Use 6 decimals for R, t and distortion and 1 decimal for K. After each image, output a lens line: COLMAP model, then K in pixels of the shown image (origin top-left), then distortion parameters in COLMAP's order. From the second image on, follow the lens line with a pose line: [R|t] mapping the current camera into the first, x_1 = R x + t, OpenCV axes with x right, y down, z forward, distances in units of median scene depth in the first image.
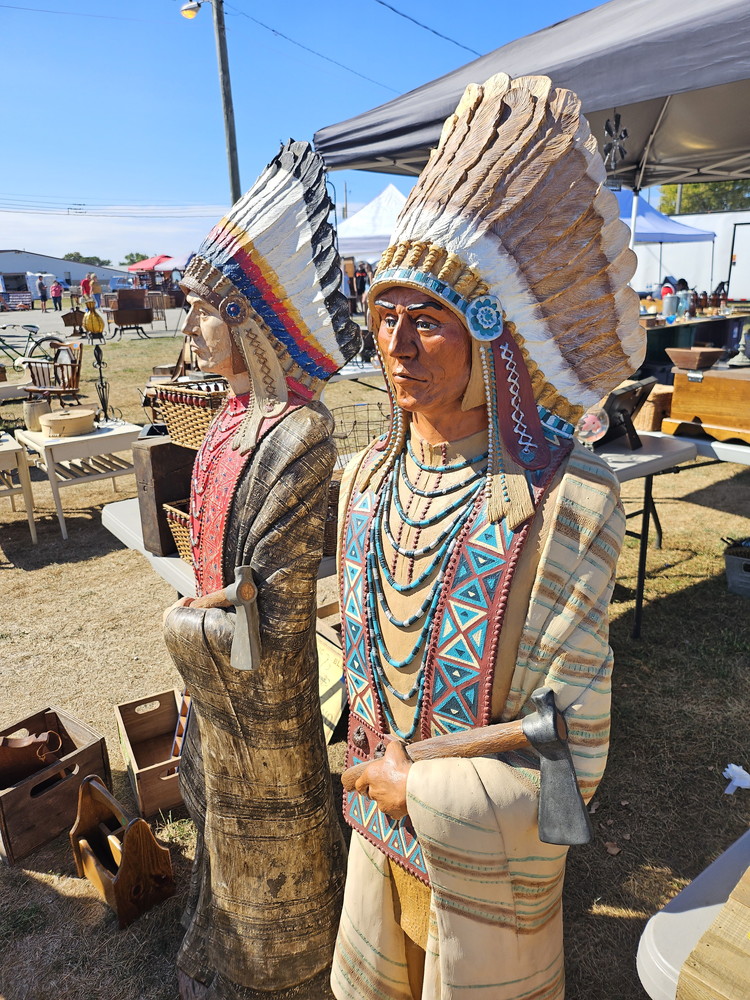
lens RADIAL K [[693.8, 0, 380.3], [0, 693.8, 501.7], [0, 0, 1]] dist [0.006877, -0.000026]
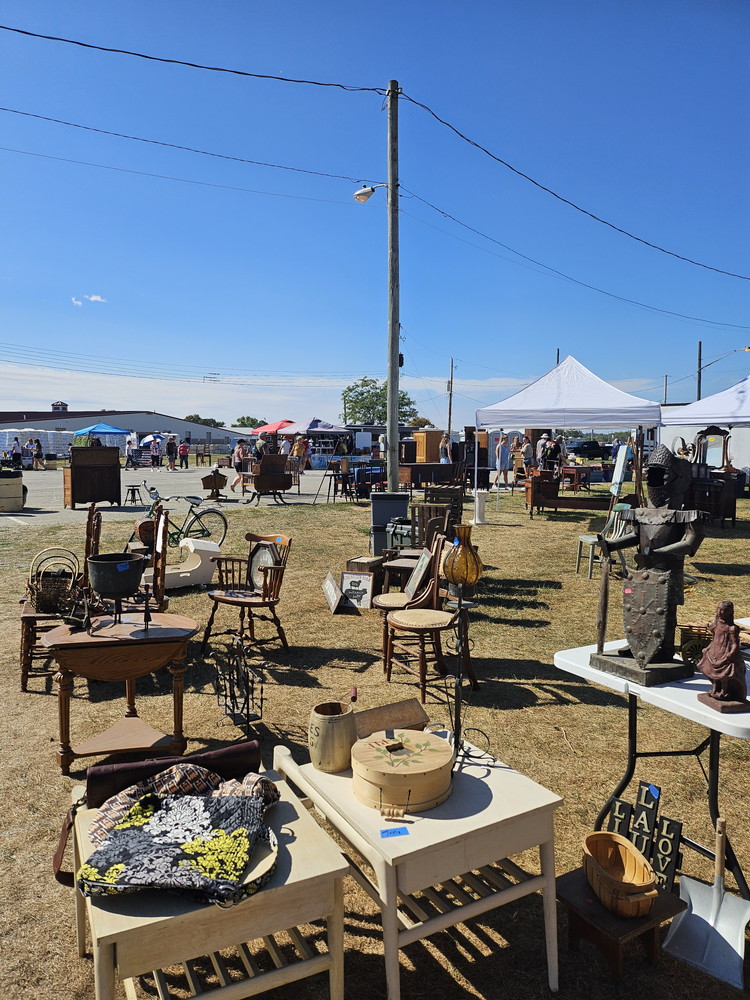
lens RADIAL K [[693.8, 0, 369.0], [0, 693.8, 503.5], [0, 0, 1]] dist [0.006877, -0.000026]
pose [[0.988608, 0.048682, -0.142424, -0.088686], [-0.079509, 0.972361, -0.219530, -0.039418], [0.127800, 0.228353, 0.965154, 0.105862]]
